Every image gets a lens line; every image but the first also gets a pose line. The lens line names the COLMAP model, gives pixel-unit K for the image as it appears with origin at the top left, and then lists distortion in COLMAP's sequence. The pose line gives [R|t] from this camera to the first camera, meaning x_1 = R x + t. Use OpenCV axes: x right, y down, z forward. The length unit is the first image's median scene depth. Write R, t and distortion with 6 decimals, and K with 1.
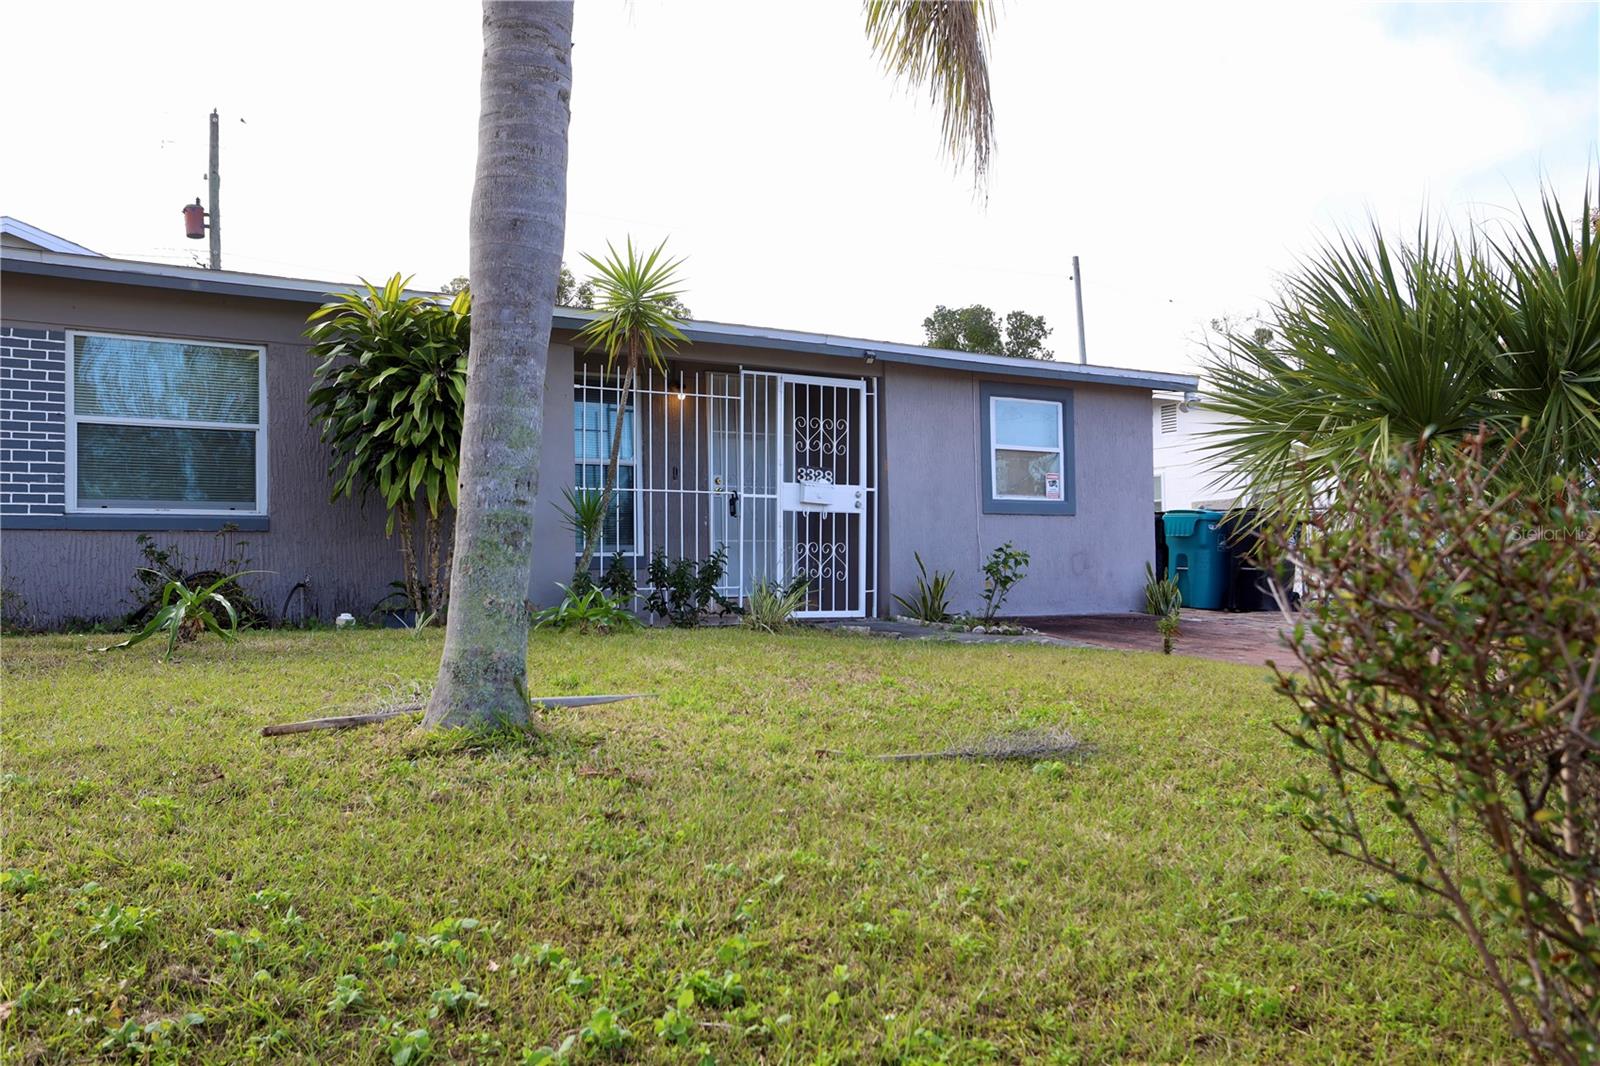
lens RADIAL K [[1346.5, 0, 800.0], [0, 1346.5, 533.0], [0, 0, 1]] dist [-0.000263, 0.001653]
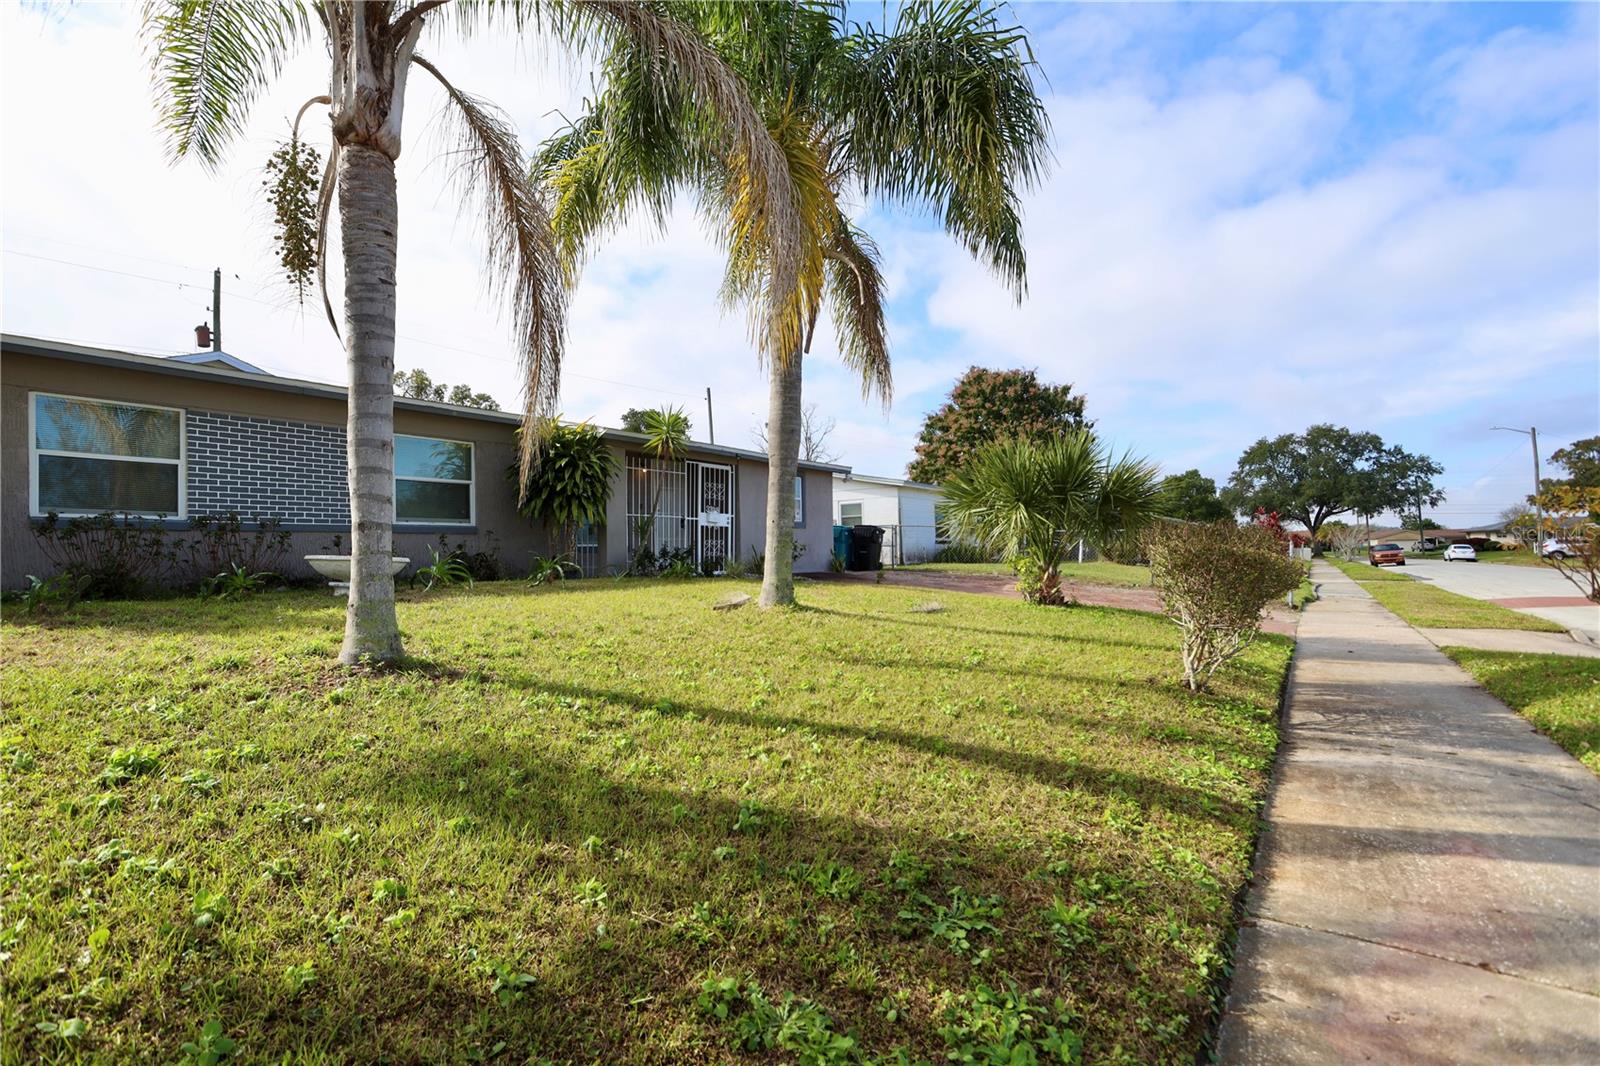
lens RADIAL K [[775.5, 0, 783.2], [0, 775.5, 541.2], [0, 0, 1]] dist [-0.076279, 0.036589]
pose [[0.936081, 0.004343, 0.351759, -0.320104], [-0.007827, 0.999933, 0.008481, -0.002408], [-0.351699, -0.010692, 0.936052, -0.218604]]
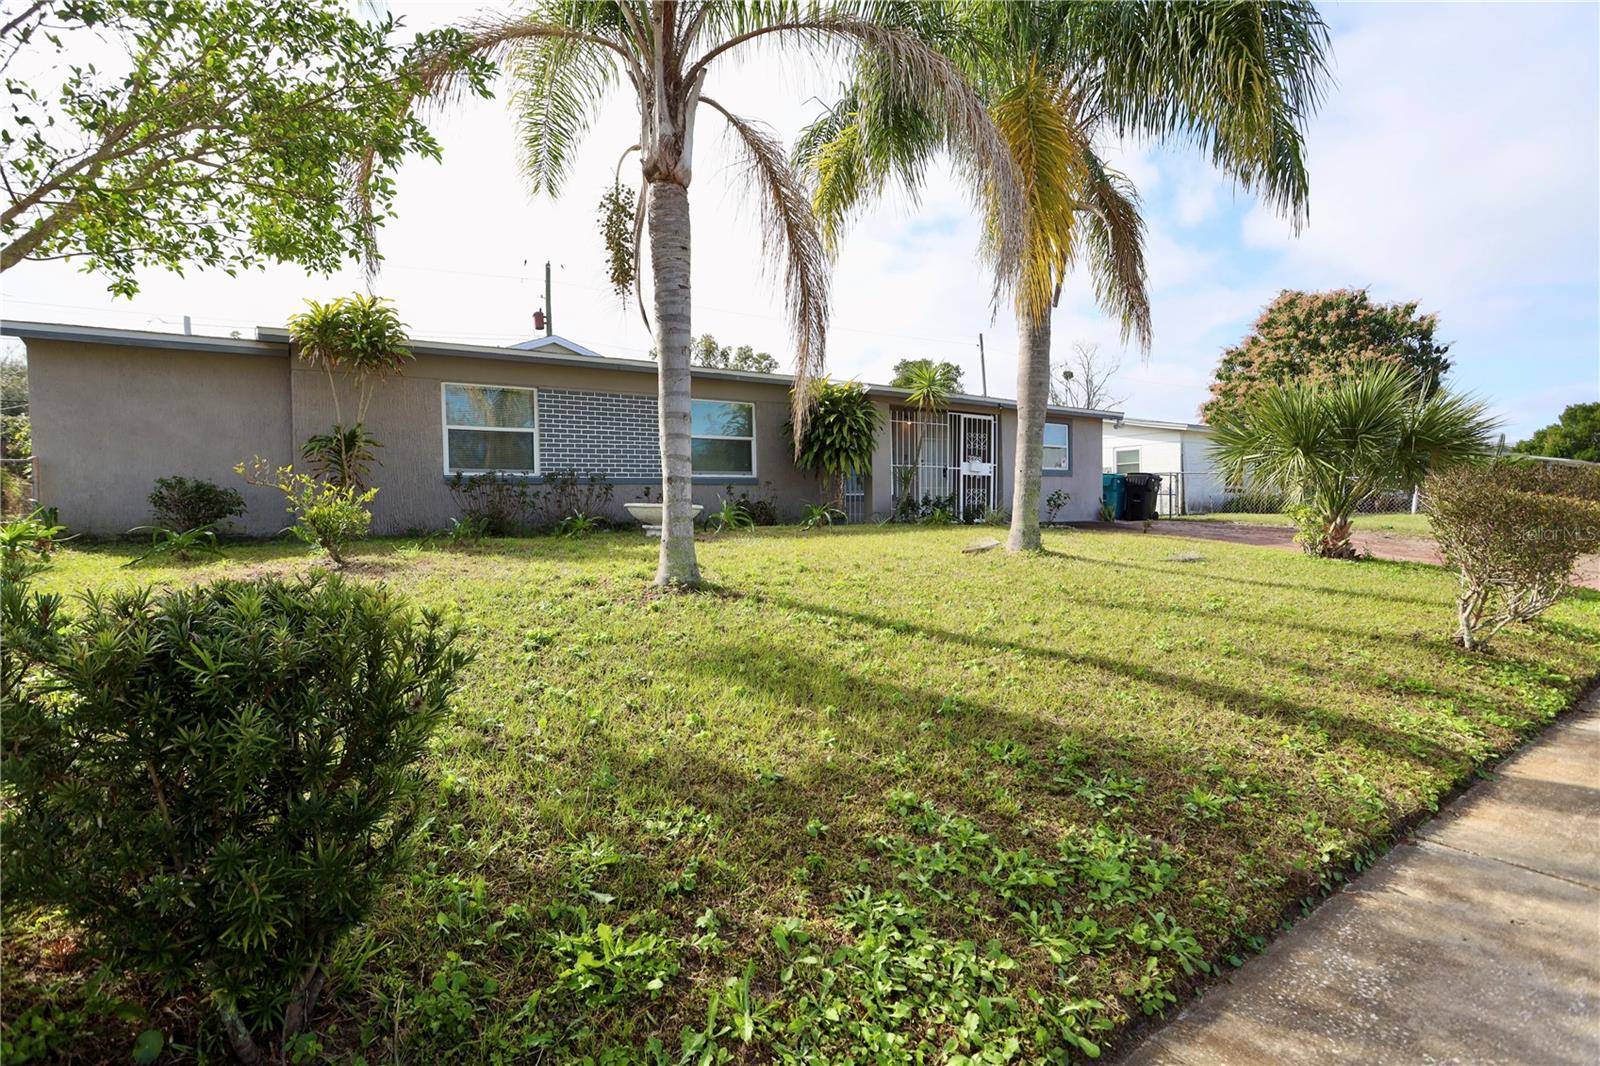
lens RADIAL K [[777.6, 0, 789.5], [0, 777.6, 535.4], [0, 0, 1]] dist [-0.072447, 0.029640]
pose [[0.999864, -0.002316, 0.016352, -0.315099], [0.001205, 0.997711, 0.067610, -0.003050], [-0.016471, -0.067581, 0.997578, -0.288274]]
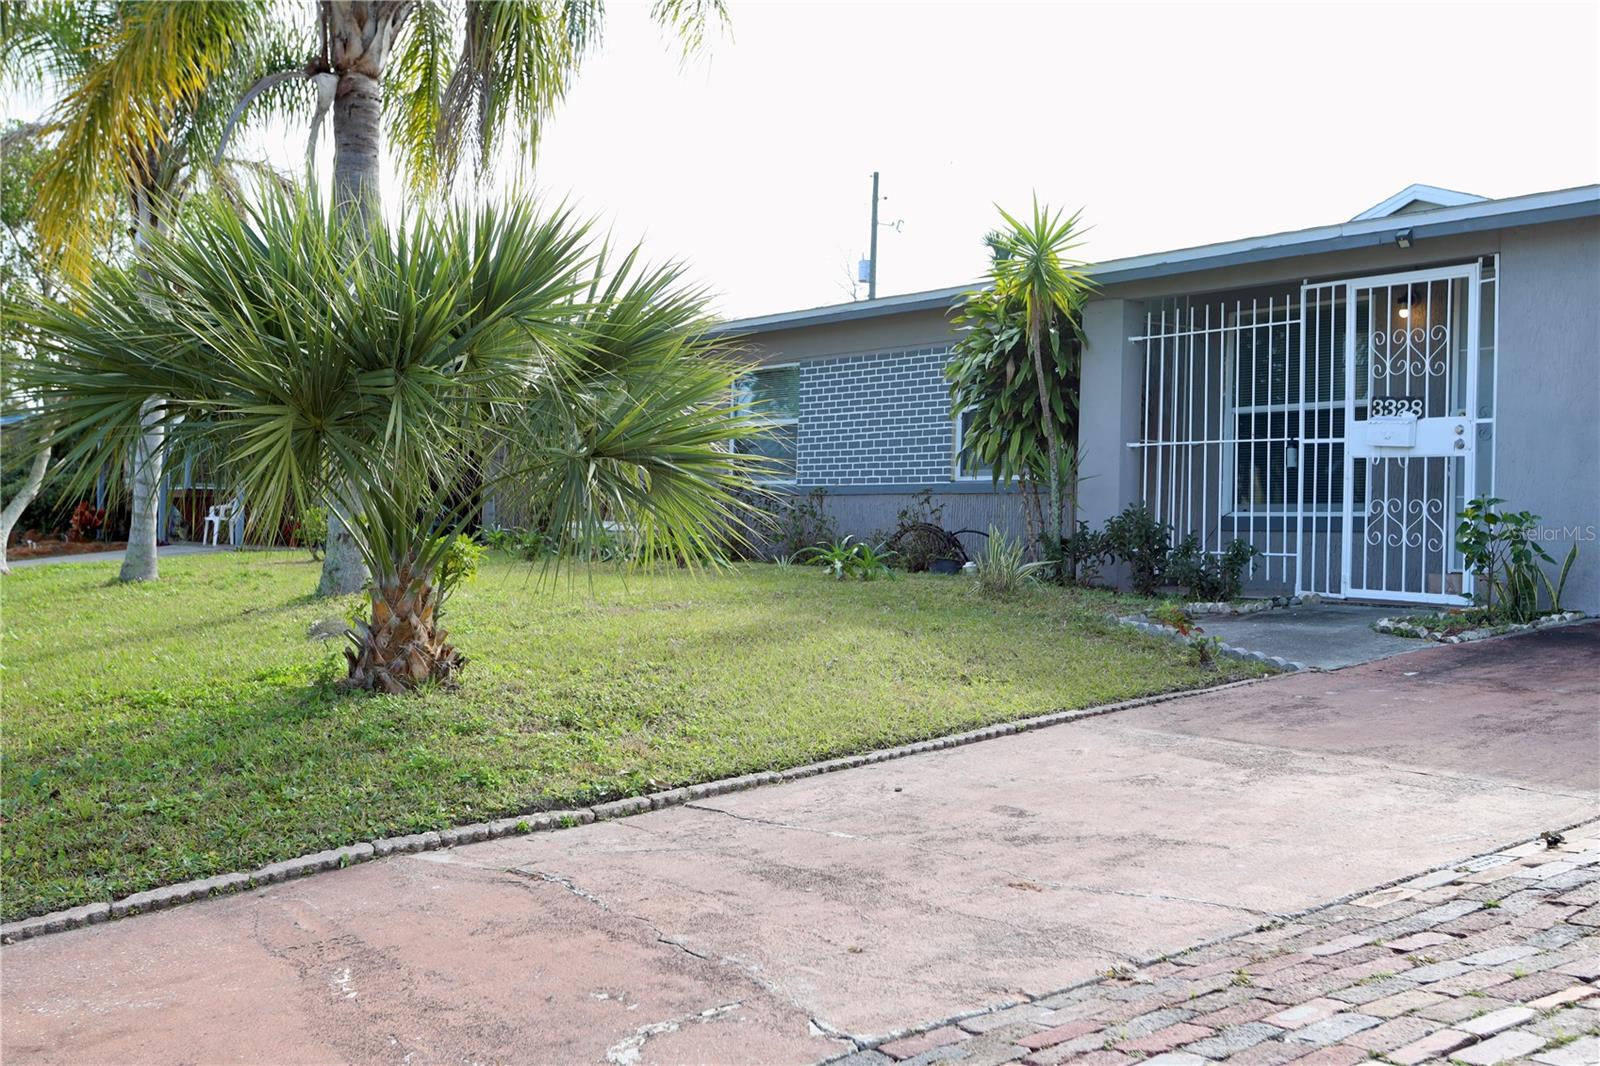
lens RADIAL K [[1727.0, 0, 800.0], [0, 1727.0, 533.0], [0, 0, 1]] dist [0.048919, 0.048219]
pose [[0.029732, 0.015668, -0.999435, 0.943267], [0.011517, 0.999805, 0.016016, 0.006766], [0.999492, -0.011987, 0.029546, 0.635186]]
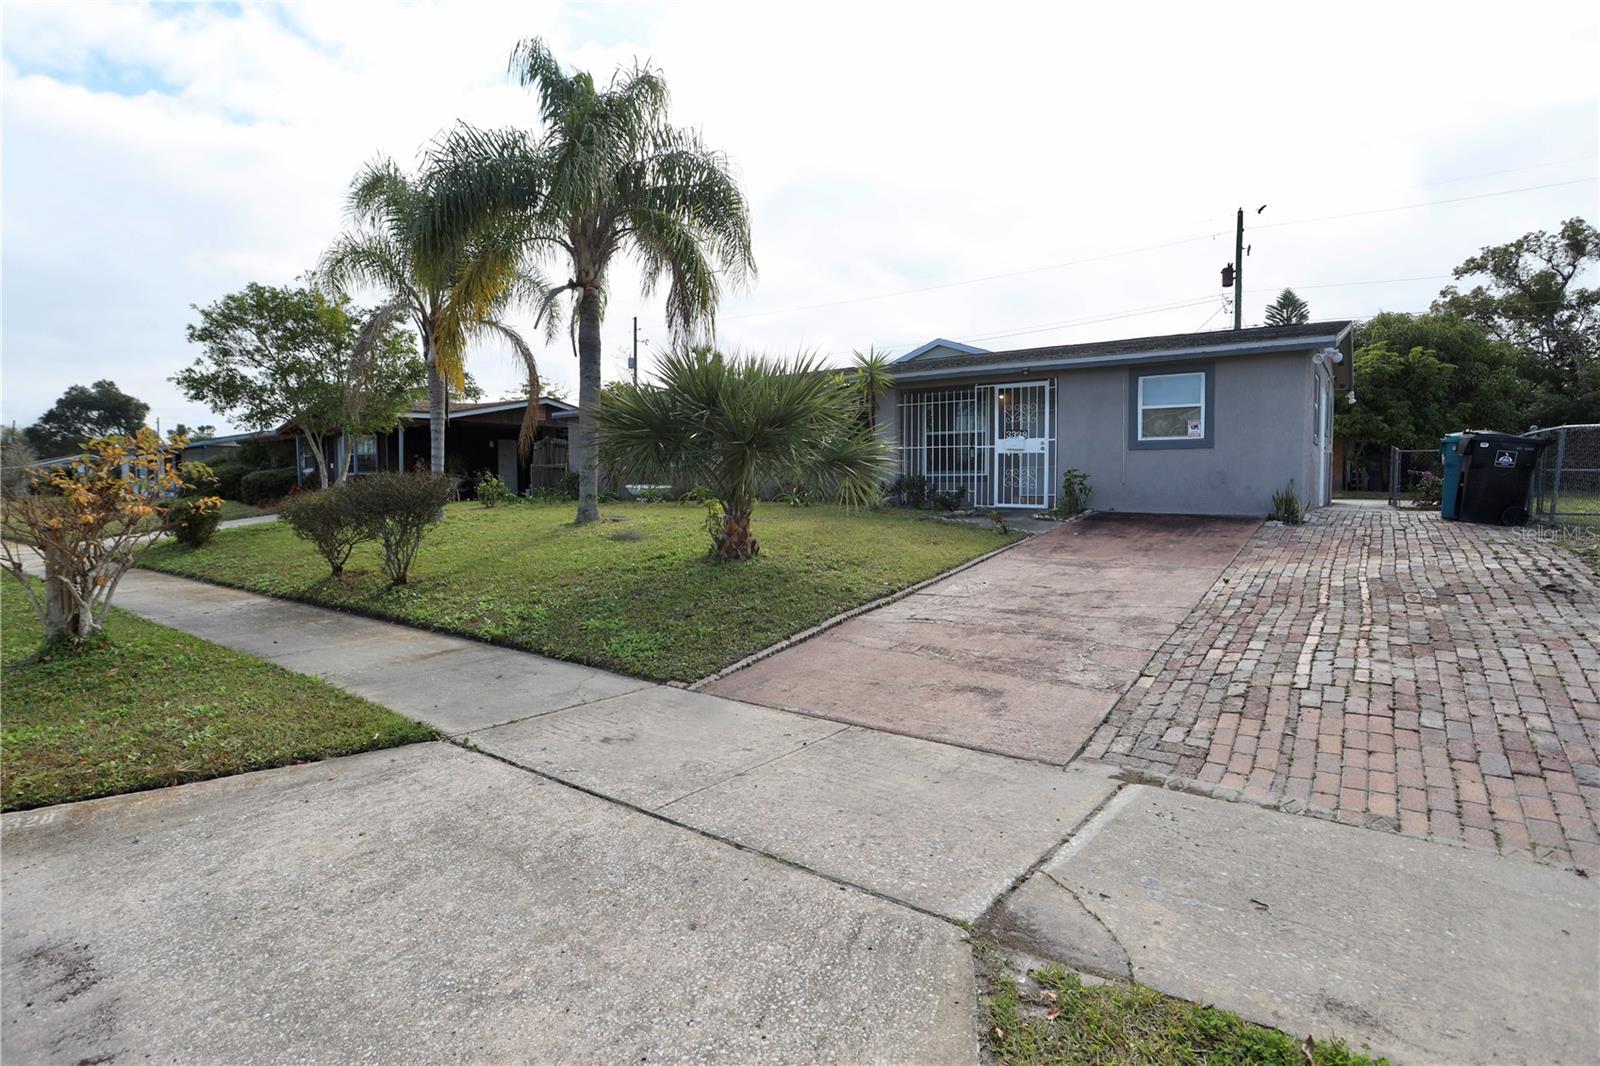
lens RADIAL K [[804.6, 0, 789.6], [0, 804.6, 534.5], [0, 0, 1]] dist [-0.079850, 0.034317]
pose [[0.320241, 0.072481, -0.944559, 0.993862], [0.032839, 0.995620, 0.087533, -0.010351], [0.946767, -0.059050, 0.316458, 0.311573]]
